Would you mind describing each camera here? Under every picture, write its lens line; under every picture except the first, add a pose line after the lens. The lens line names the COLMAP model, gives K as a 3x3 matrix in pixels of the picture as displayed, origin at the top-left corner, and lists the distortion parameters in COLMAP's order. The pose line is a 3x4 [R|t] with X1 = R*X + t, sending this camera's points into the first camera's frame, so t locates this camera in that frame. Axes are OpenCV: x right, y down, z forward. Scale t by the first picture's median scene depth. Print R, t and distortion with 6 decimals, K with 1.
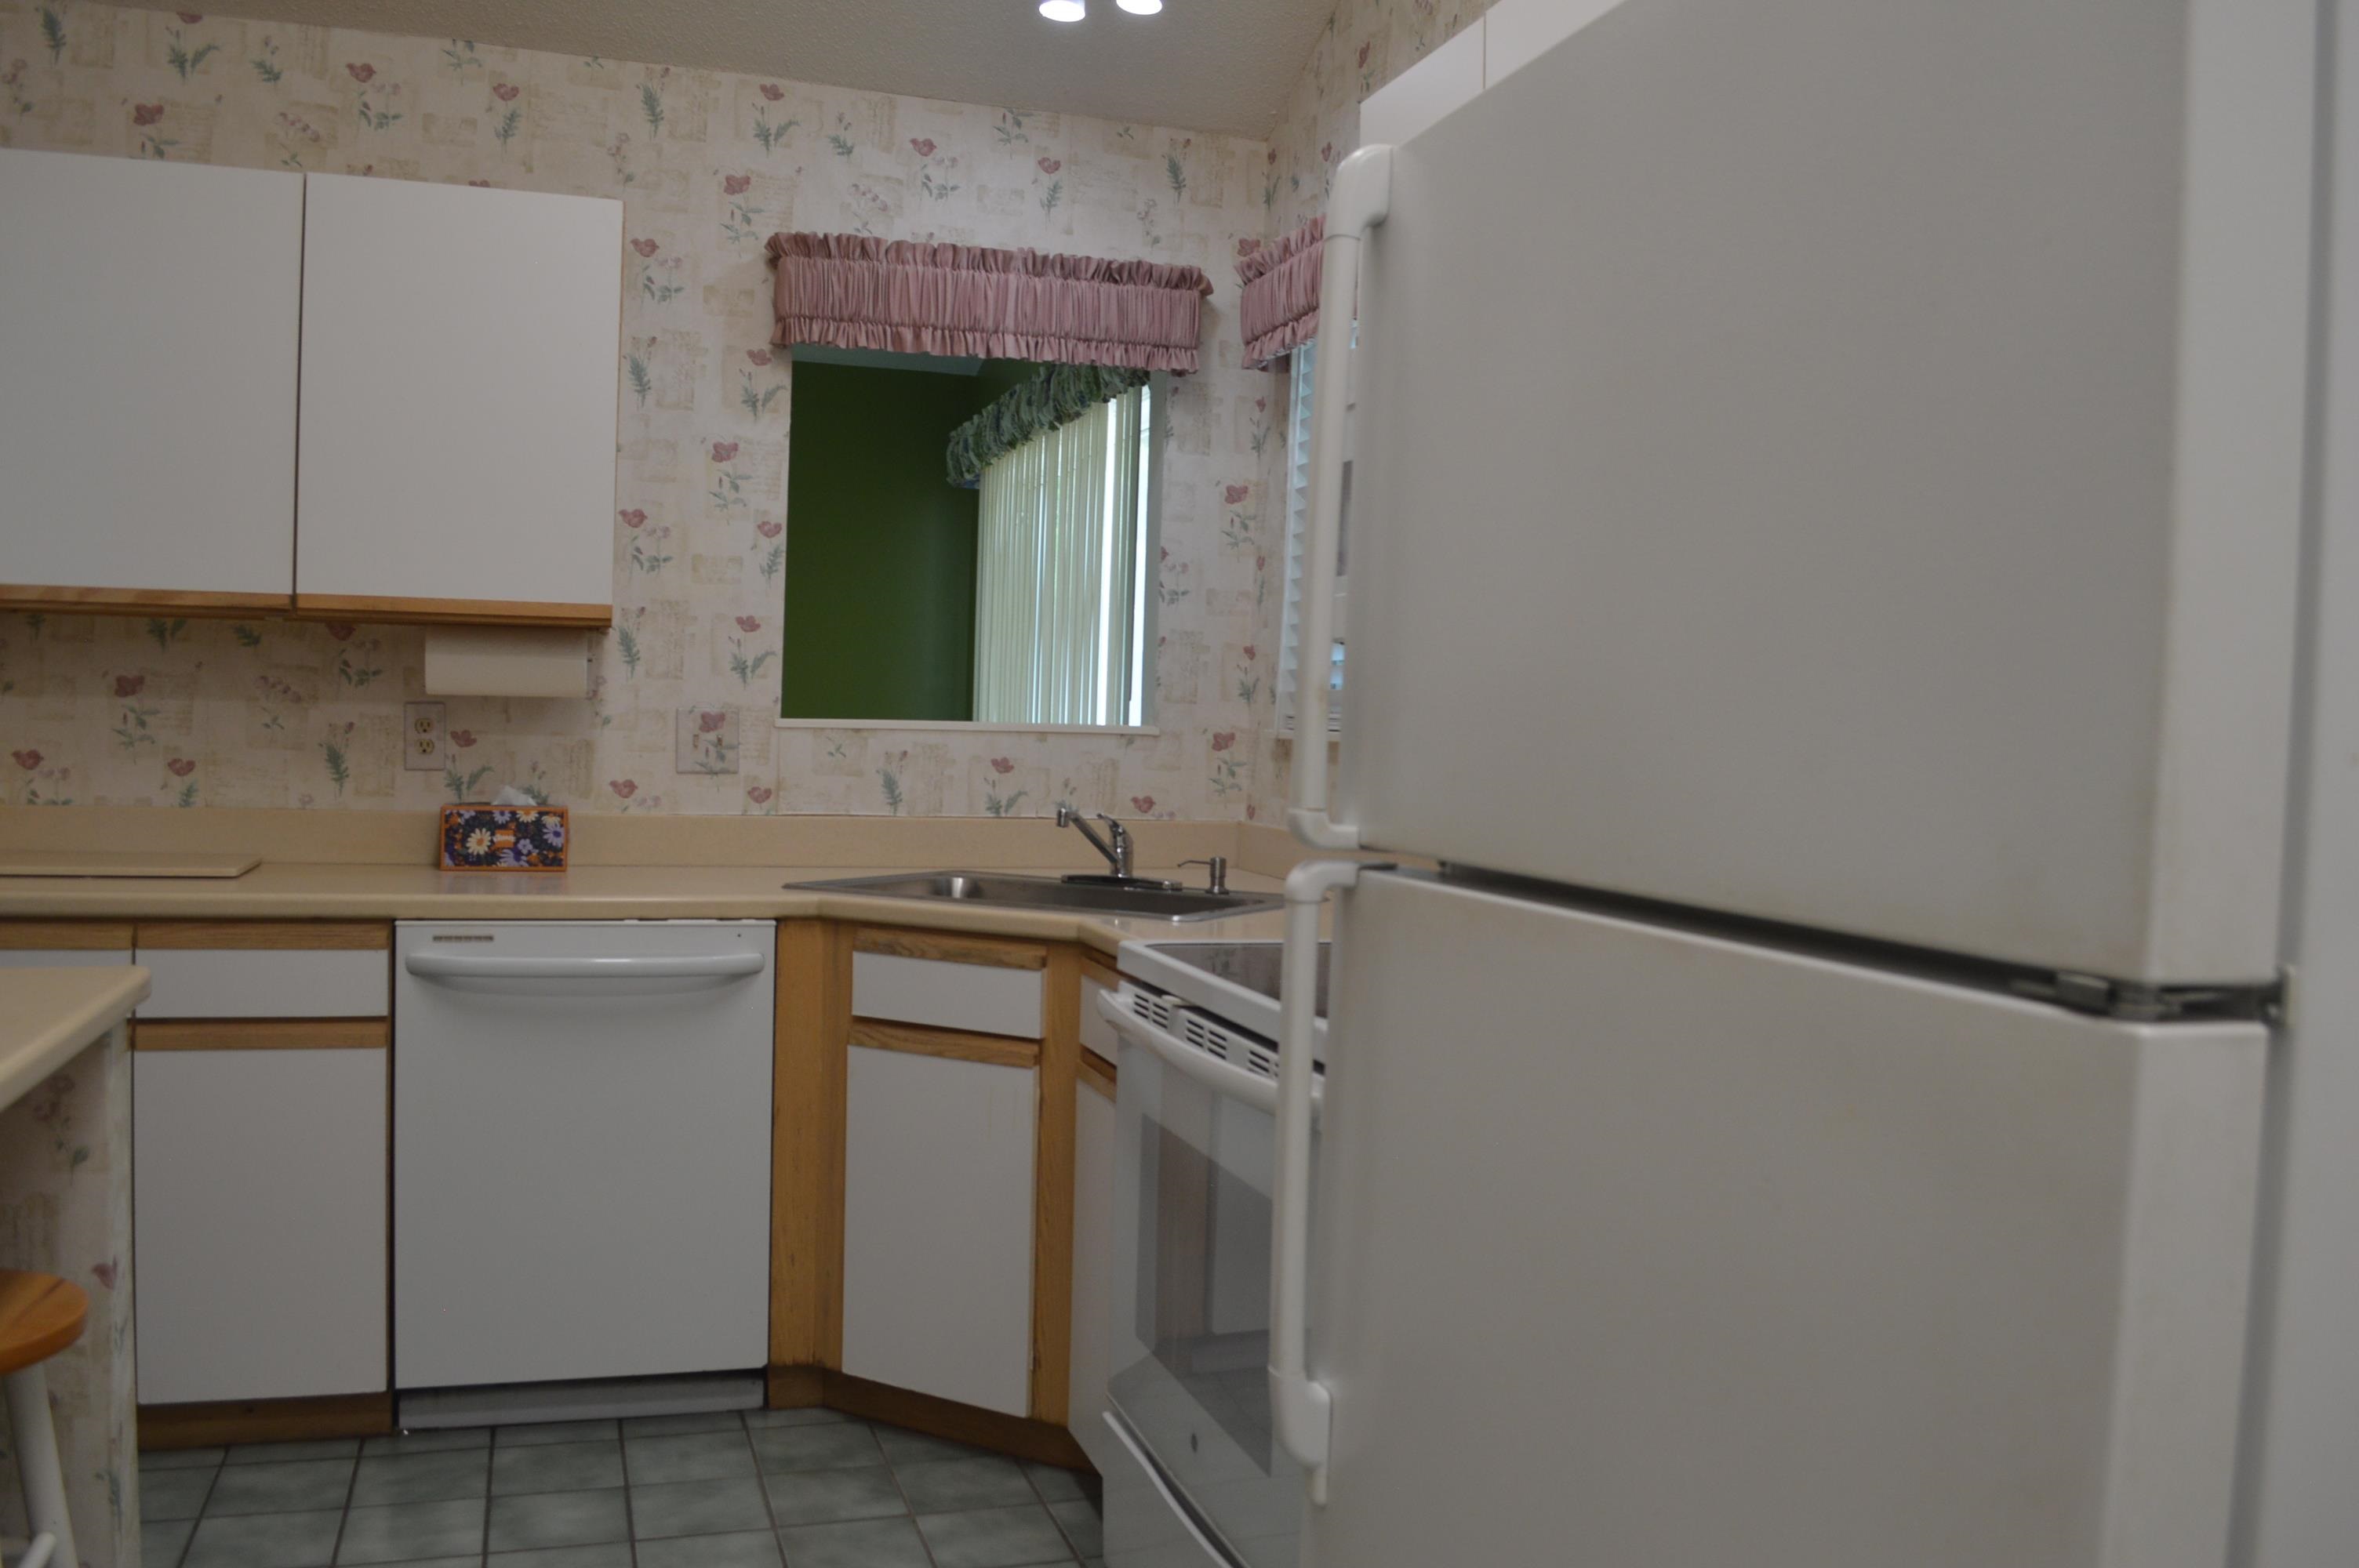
lens RADIAL K [[1883.1, 0, 1179.5], [0, 1883.1, 784.0], [0, 0, 1]] dist [-0.086610, 0.018232]
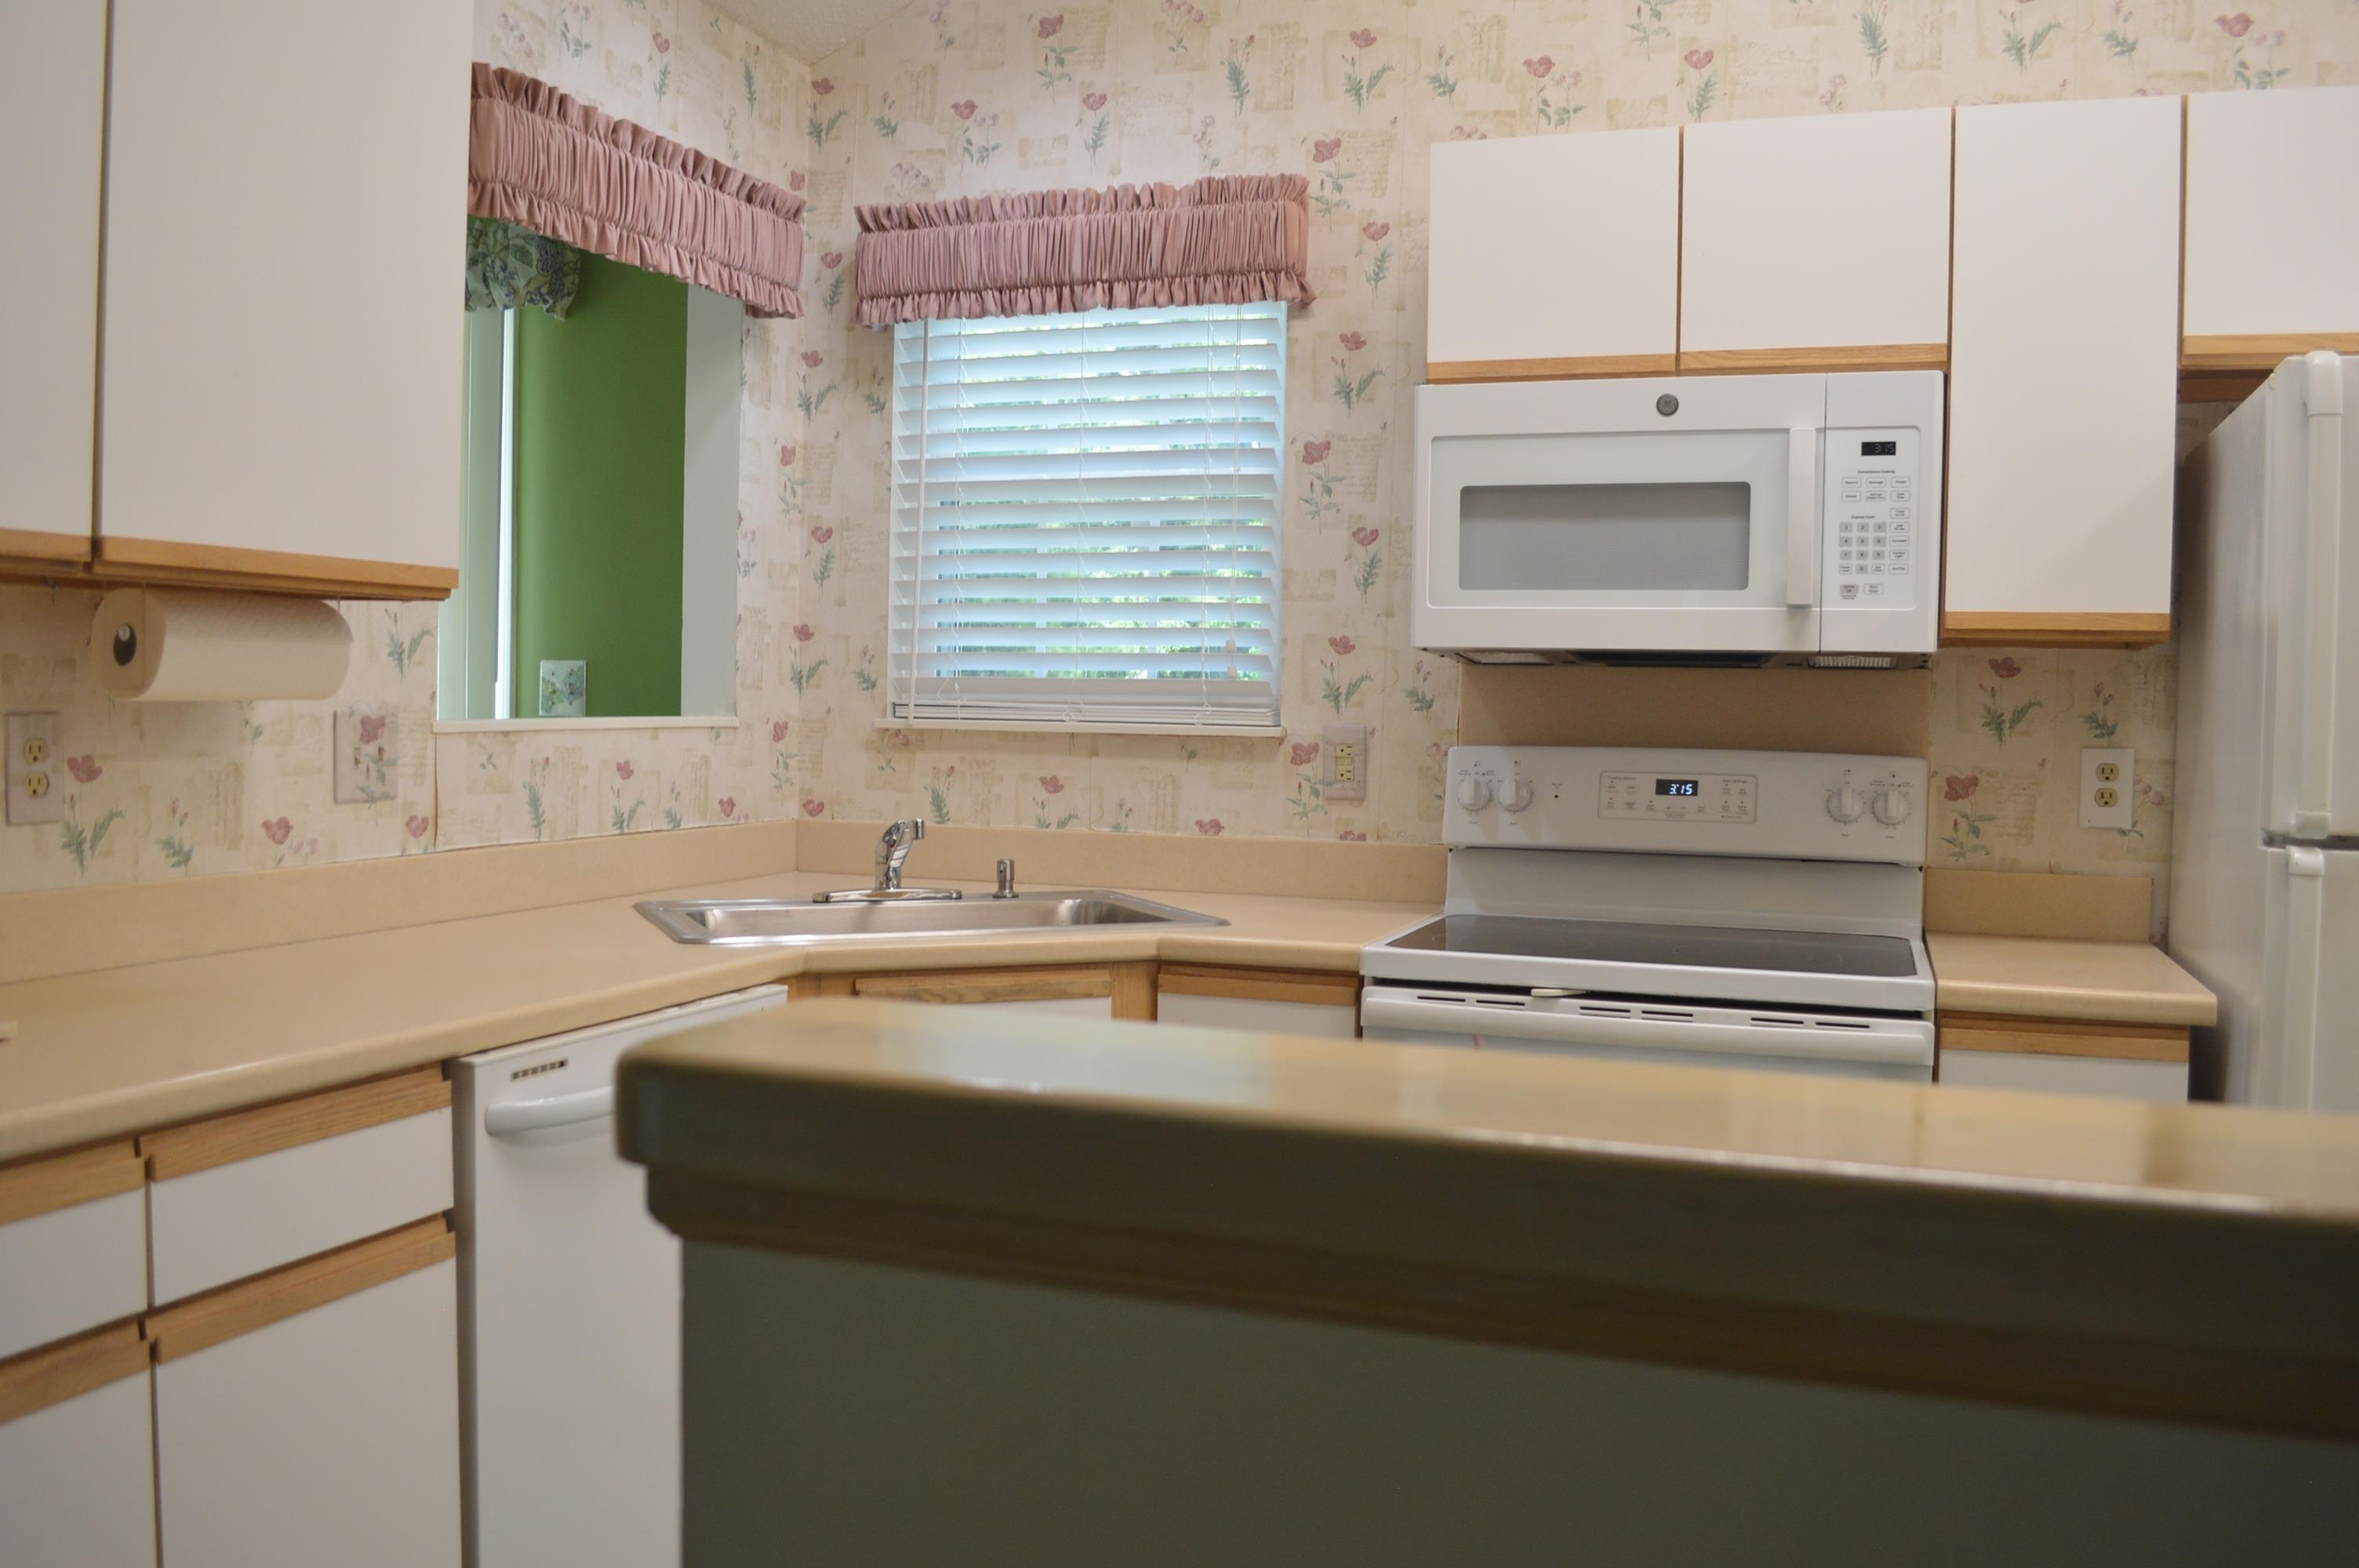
lens RADIAL K [[1883.1, 0, 1179.5], [0, 1883.1, 784.0], [0, 0, 1]] dist [-0.086610, 0.018232]
pose [[0.628681, -0.051945, 0.775927, -0.605543], [0.027791, 0.998630, 0.044337, -0.034941], [-0.777167, -0.006310, 0.629263, 0.318327]]
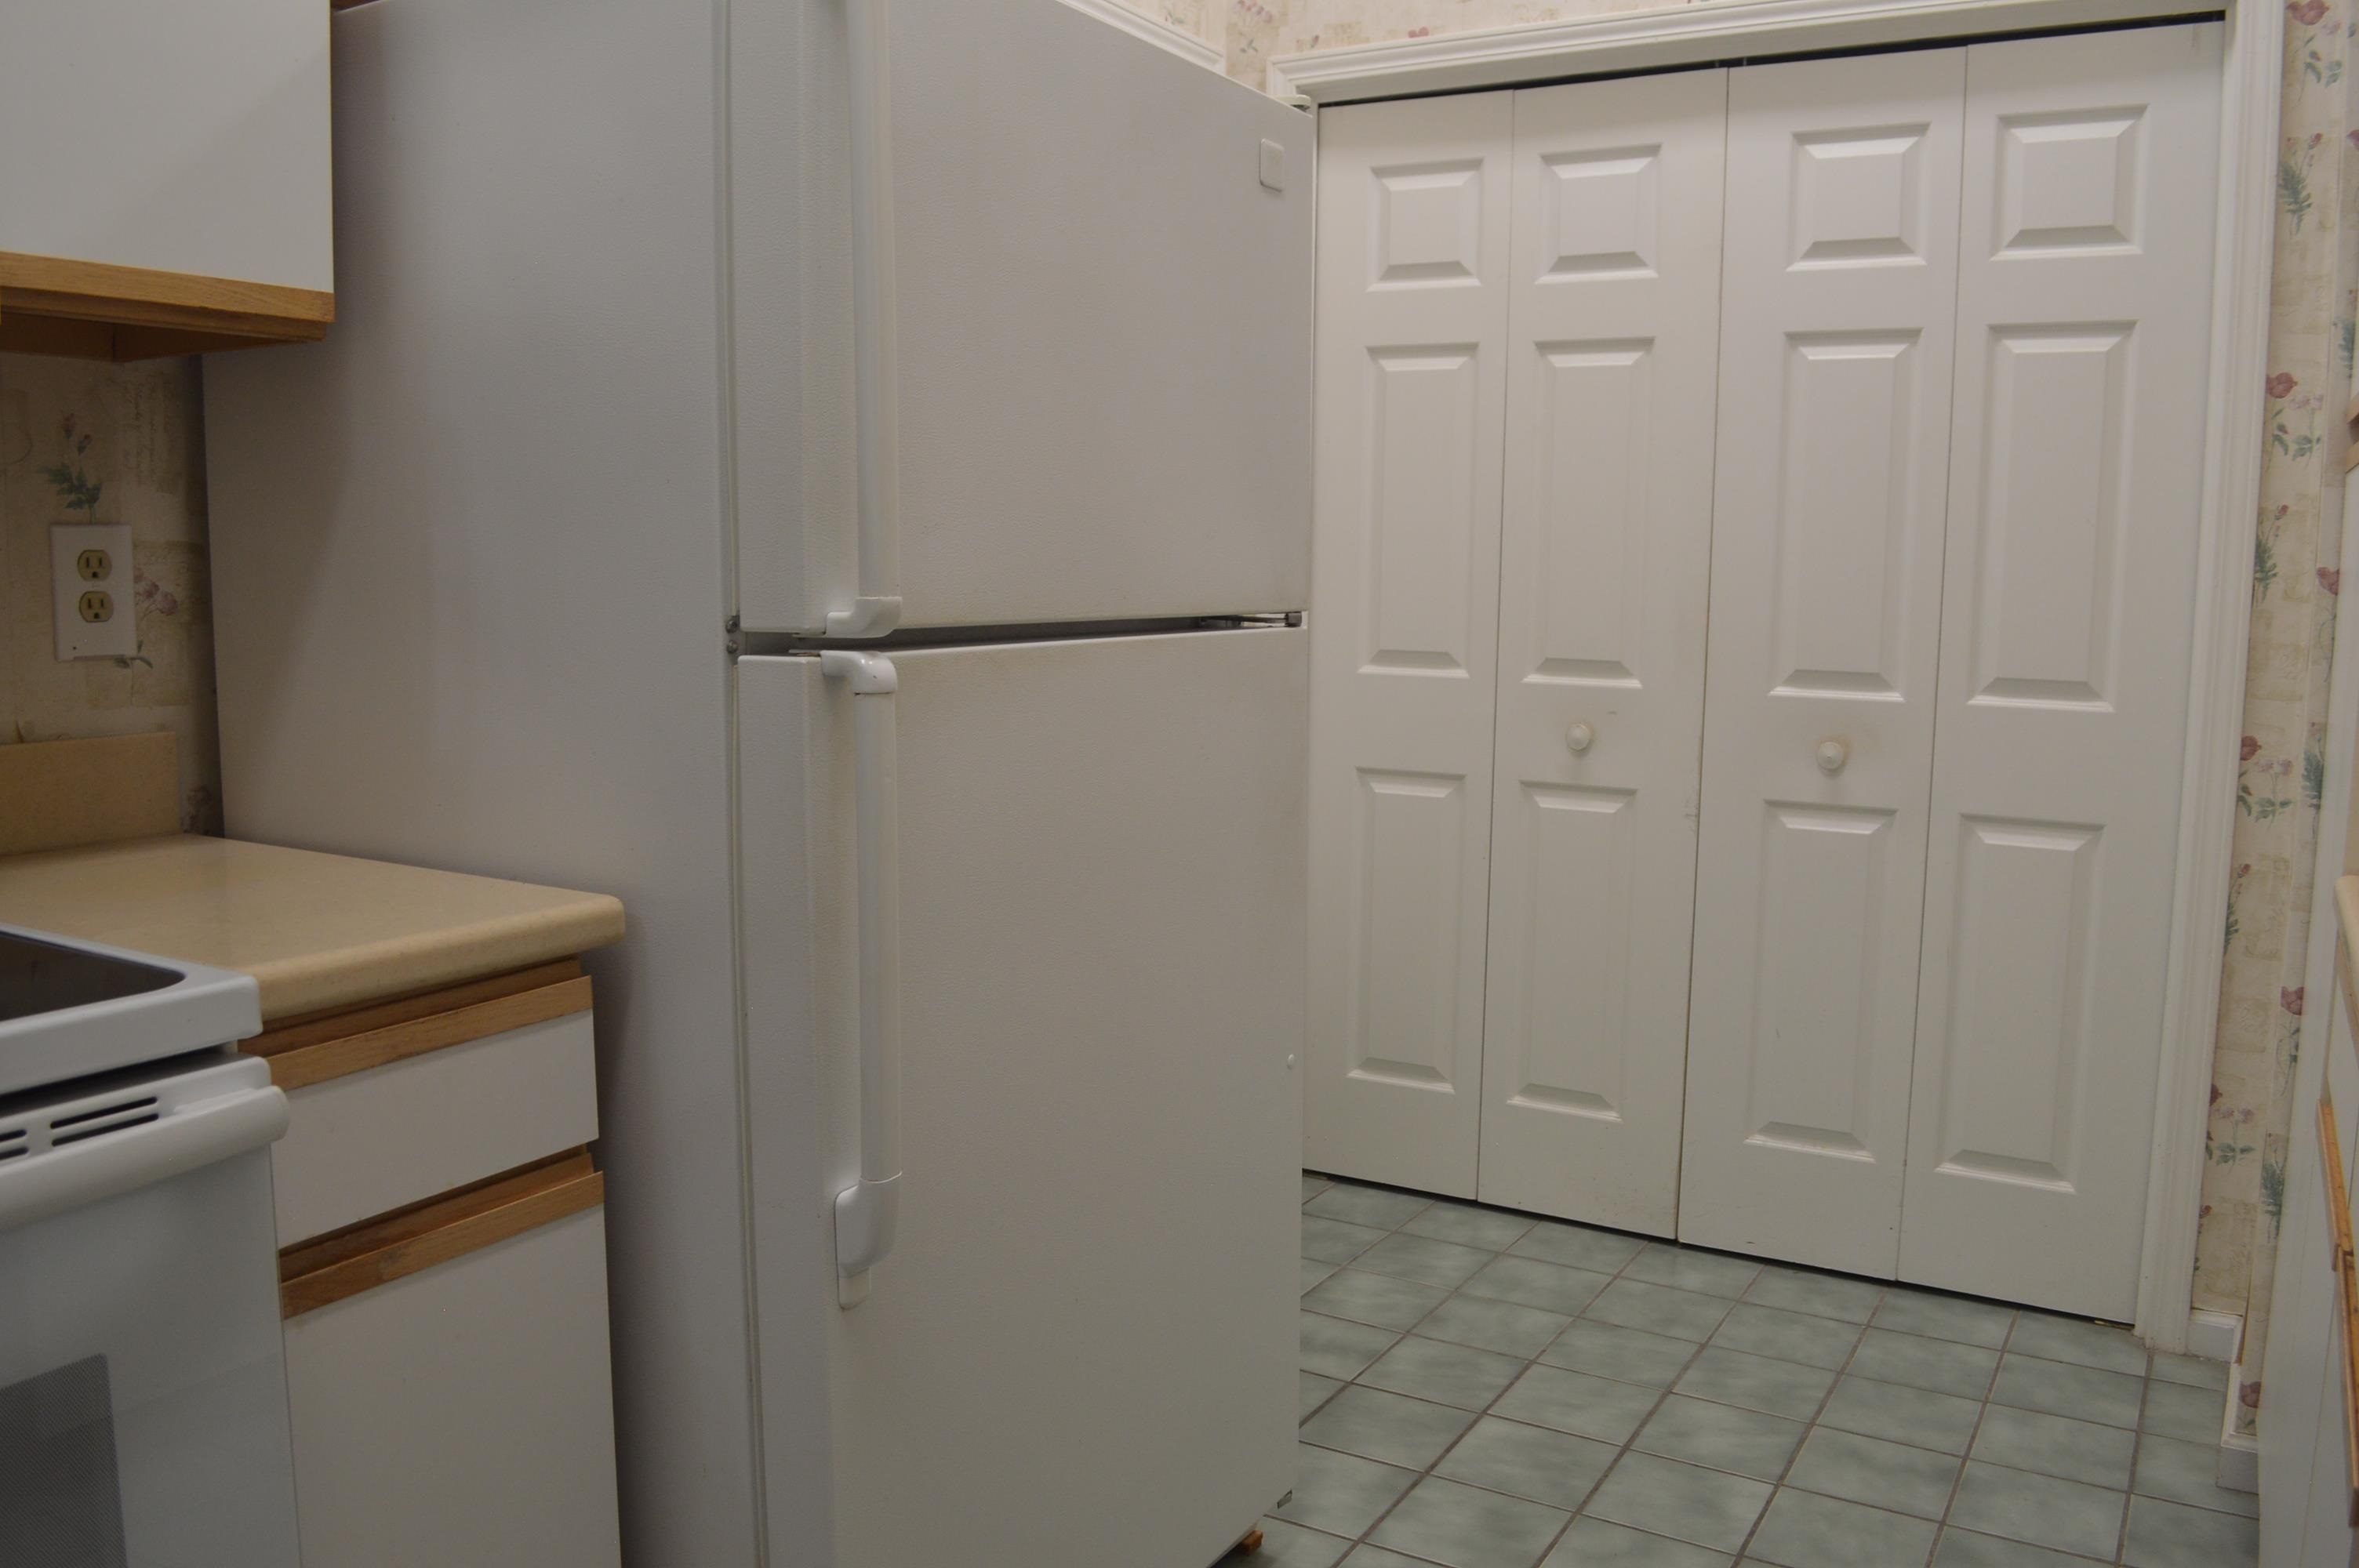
lens RADIAL K [[1883.1, 0, 1179.5], [0, 1883.1, 784.0], [0, 0, 1]] dist [-0.086610, 0.018232]
pose [[-0.647842, -0.130927, 0.750439, -0.291620], [-0.005087, 0.985841, 0.167606, -0.018922], [-0.761758, 0.104764, -0.639335, 0.596285]]
